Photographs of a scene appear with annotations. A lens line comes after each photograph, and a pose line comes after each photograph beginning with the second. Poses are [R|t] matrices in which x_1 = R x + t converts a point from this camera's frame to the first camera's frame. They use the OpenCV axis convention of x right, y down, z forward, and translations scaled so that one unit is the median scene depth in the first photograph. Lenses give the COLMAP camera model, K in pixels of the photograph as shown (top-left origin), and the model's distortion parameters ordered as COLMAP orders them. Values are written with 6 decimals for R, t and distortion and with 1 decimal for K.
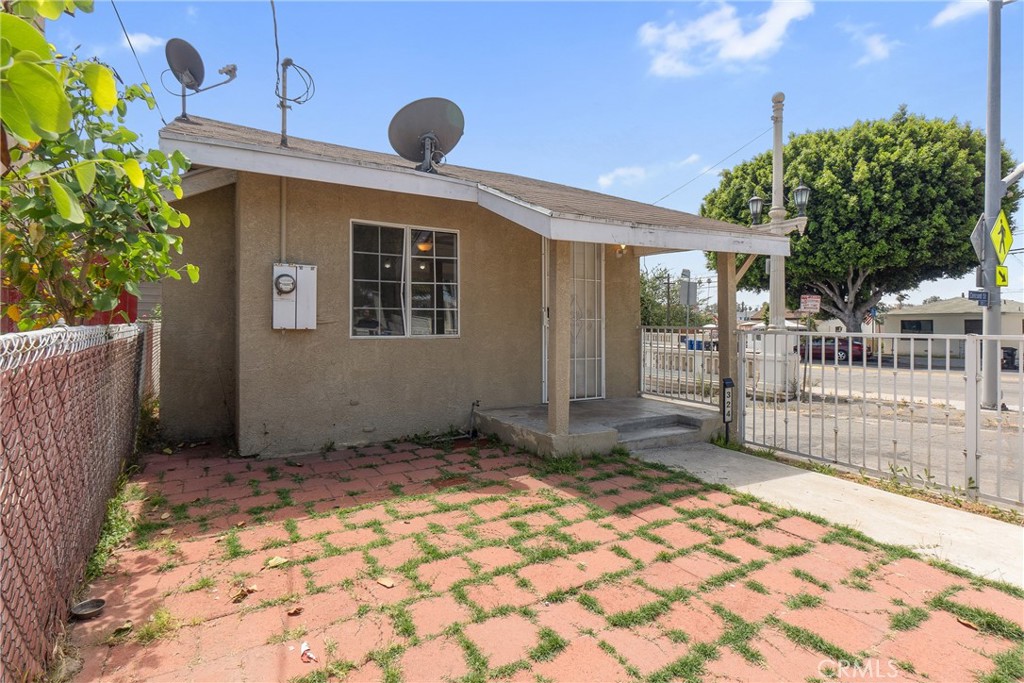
lens RADIAL K [[518.1, 0, 512.0], [0, 518.1, 341.5], [0, 0, 1]] dist [-0.023508, 0.000057]
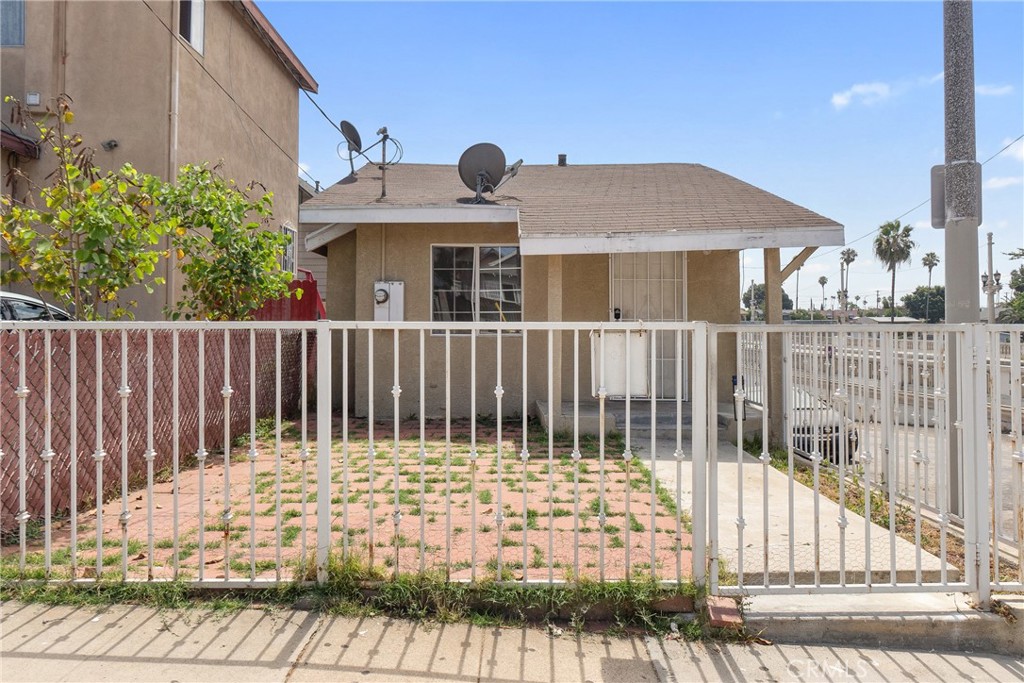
lens RADIAL K [[677.9, 0, 499.8], [0, 677.9, 339.1], [0, 0, 1]] dist [-0.003358, -0.000766]
pose [[0.849037, -0.000902, -0.528333, 0.740349], [-0.015116, 0.999548, -0.025999, 0.043750], [0.528118, 0.030061, 0.848639, -0.360130]]
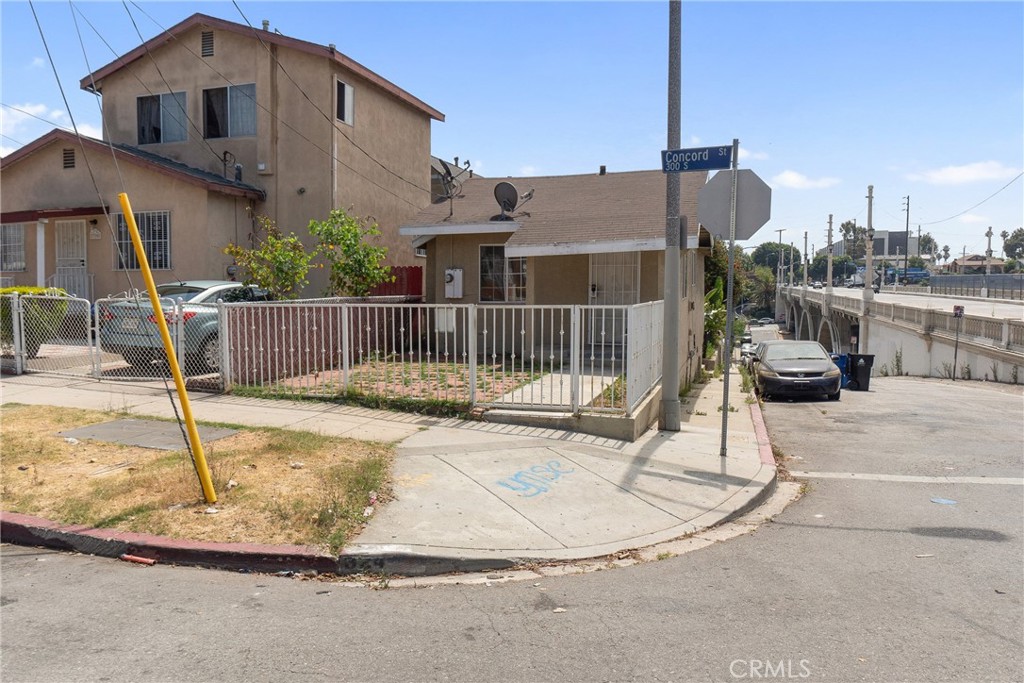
lens RADIAL K [[703.2, 0, 512.0], [0, 703.2, 341.5], [0, 0, 1]] dist [-0.006580, -0.007392]
pose [[0.666696, 0.046870, -0.743855, 1.900498], [-0.019028, 0.998766, 0.045877, 0.019073], [0.745087, -0.016432, 0.666765, -0.800724]]
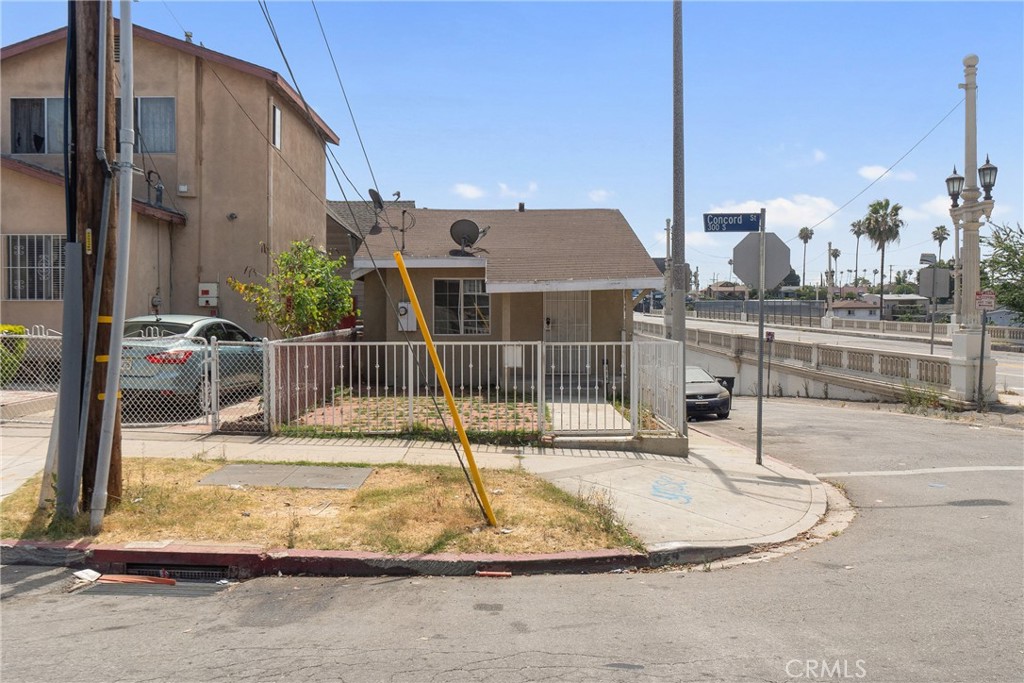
lens RADIAL K [[756.7, 0, 512.0], [0, 756.7, 341.5], [0, 0, 1]] dist [-0.009539, -0.002494]
pose [[0.866870, 0.013055, -0.498363, 1.506394], [-0.011588, 0.999915, 0.006036, -0.003294], [0.498400, 0.000542, 0.866947, -1.518820]]
